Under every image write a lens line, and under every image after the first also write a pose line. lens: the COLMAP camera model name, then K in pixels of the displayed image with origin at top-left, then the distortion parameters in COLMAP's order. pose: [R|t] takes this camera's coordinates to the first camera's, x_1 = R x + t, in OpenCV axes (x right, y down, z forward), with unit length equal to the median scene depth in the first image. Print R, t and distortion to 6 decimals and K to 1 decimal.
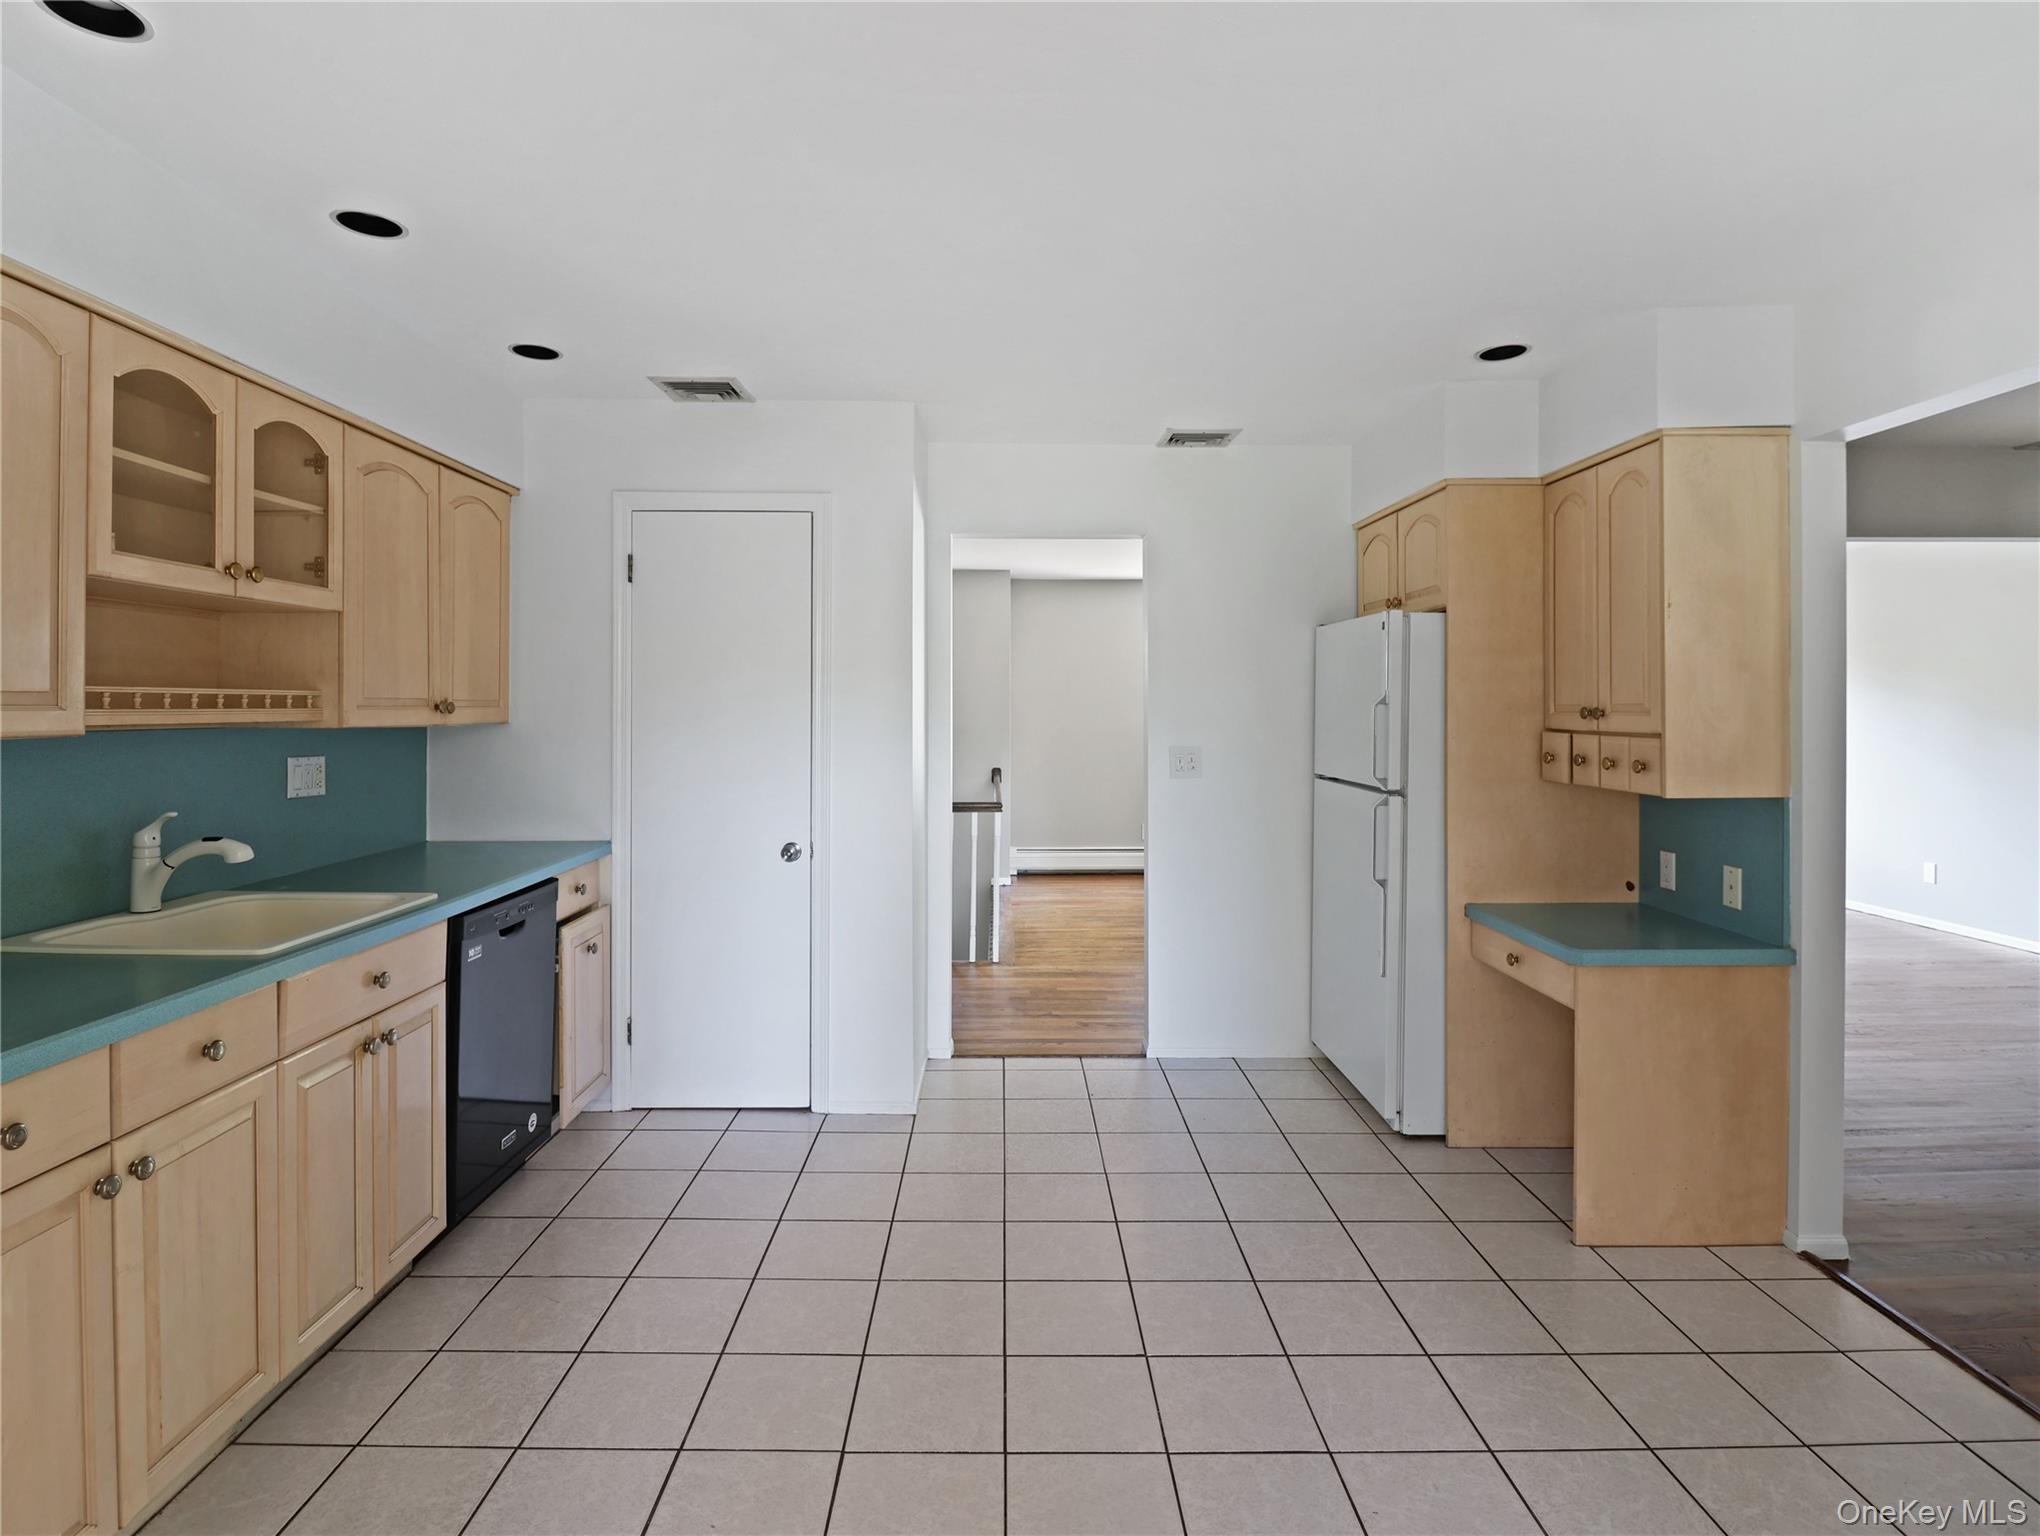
lens RADIAL K [[1091.0, 0, 1009.4], [0, 1091.0, 702.5], [0, 0, 1]] dist [0.002055, -0.015032]
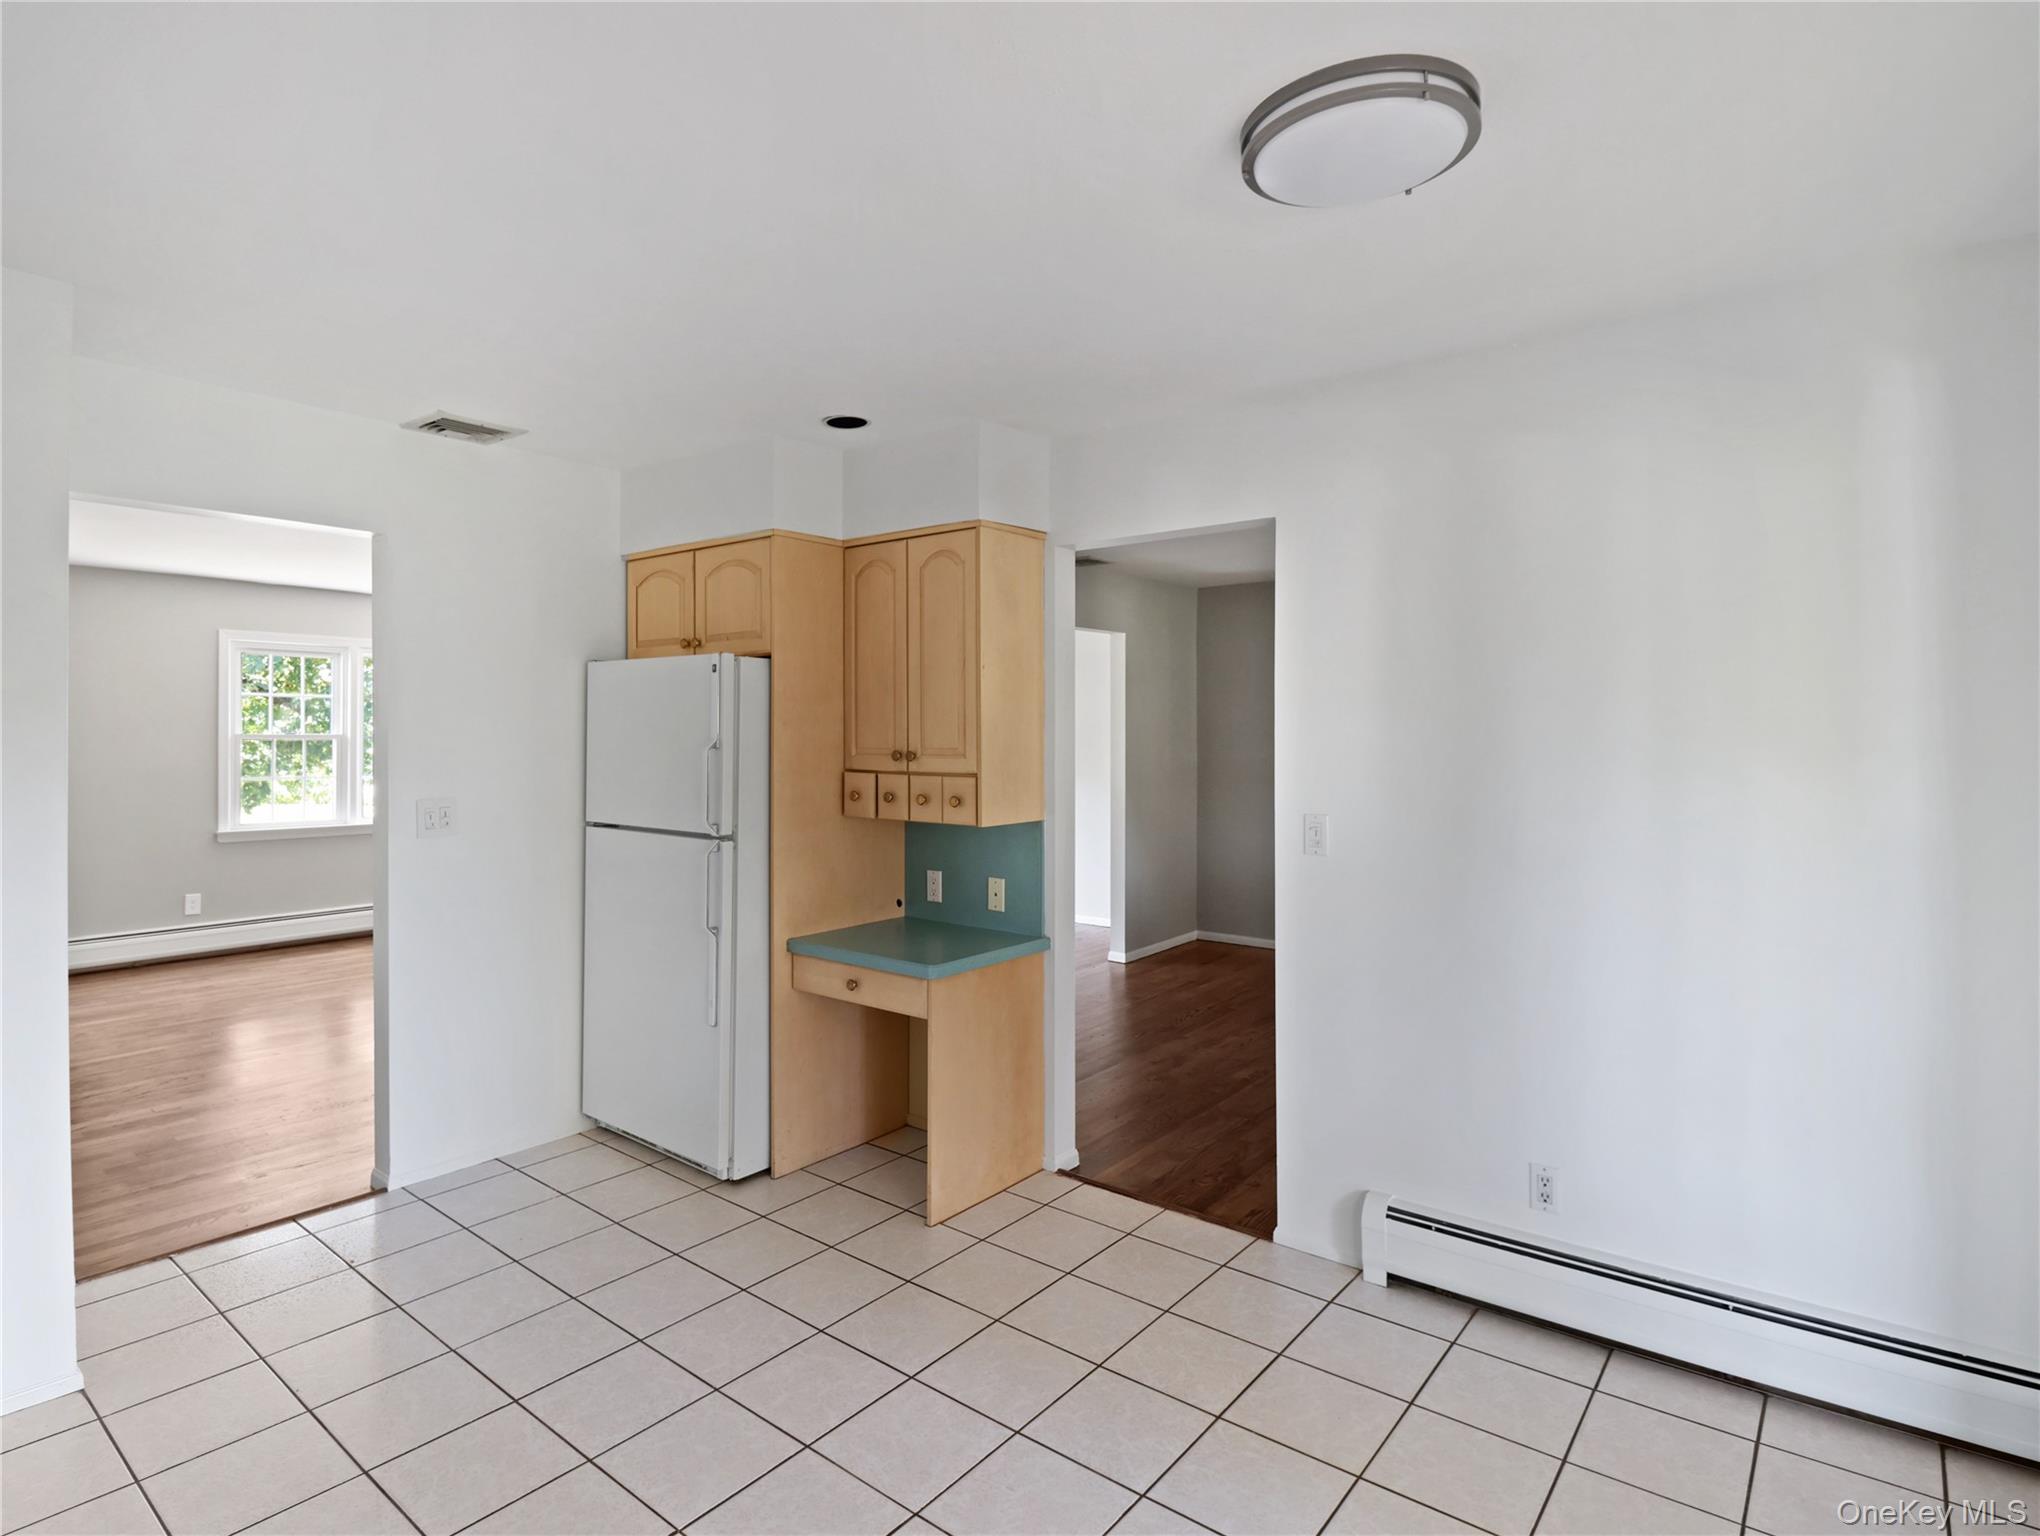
lens RADIAL K [[1075.4, 0, 1010.2], [0, 1075.4, 726.5], [0, 0, 1]] dist [0.002590, -0.017859]
pose [[0.623454, 0.003940, 0.781850, -0.257091], [-0.003209, 0.999992, -0.002480, -0.017217], [-0.781853, -0.000962, 0.623462, 0.197263]]
